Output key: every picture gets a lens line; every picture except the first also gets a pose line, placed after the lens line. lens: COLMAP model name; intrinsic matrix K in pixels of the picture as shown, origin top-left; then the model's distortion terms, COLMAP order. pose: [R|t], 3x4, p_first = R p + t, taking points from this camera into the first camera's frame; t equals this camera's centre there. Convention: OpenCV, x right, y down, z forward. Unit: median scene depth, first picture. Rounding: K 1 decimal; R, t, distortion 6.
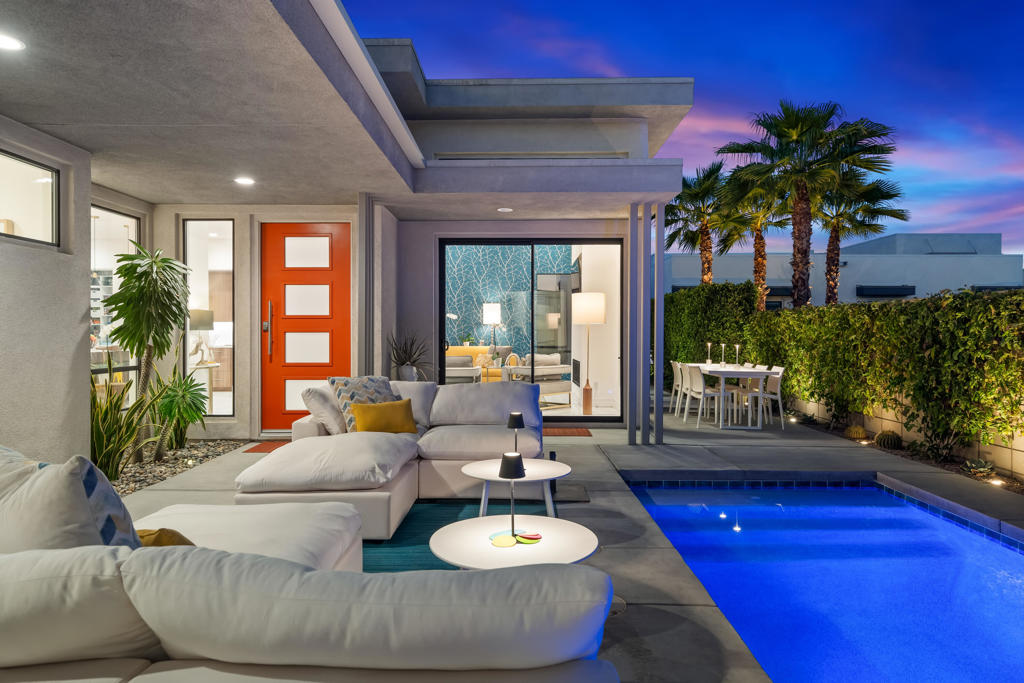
lens RADIAL K [[635.8, 0, 517.4], [0, 635.8, 341.8], [0, 0, 1]] dist [0.009288, -0.000099]
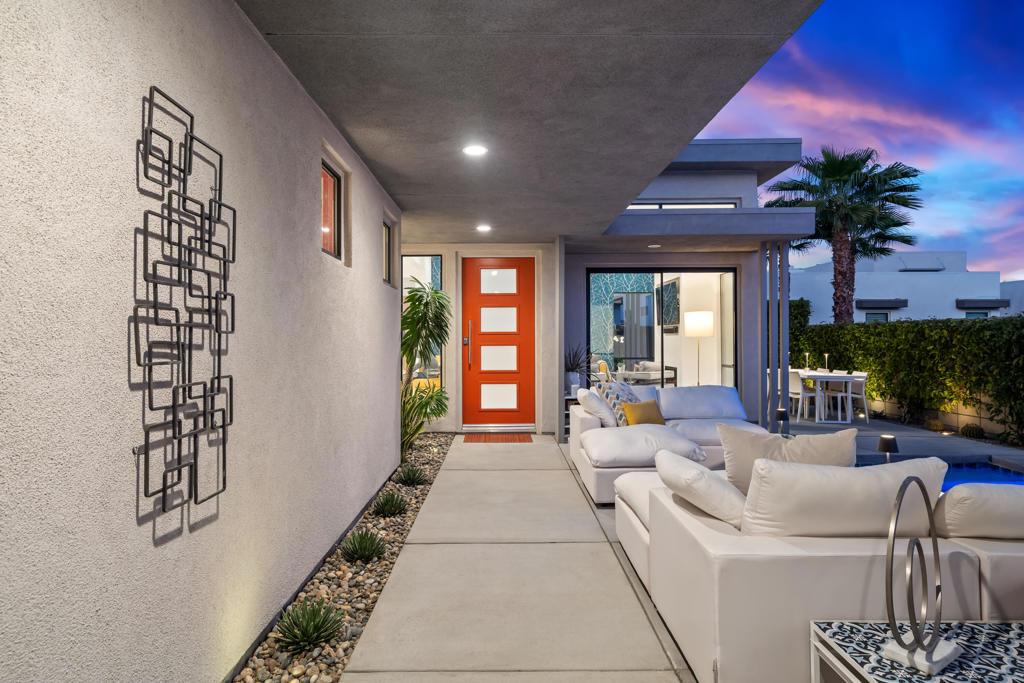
lens RADIAL K [[572.8, 0, 505.7], [0, 572.8, 338.4], [0, 0, 1]] dist [-0.000904, -0.000211]
pose [[0.999983, -0.003651, -0.004567, -0.253868], [0.003578, 0.999868, -0.015819, -0.009398], [0.004624, 0.015802, 0.999864, -0.094508]]
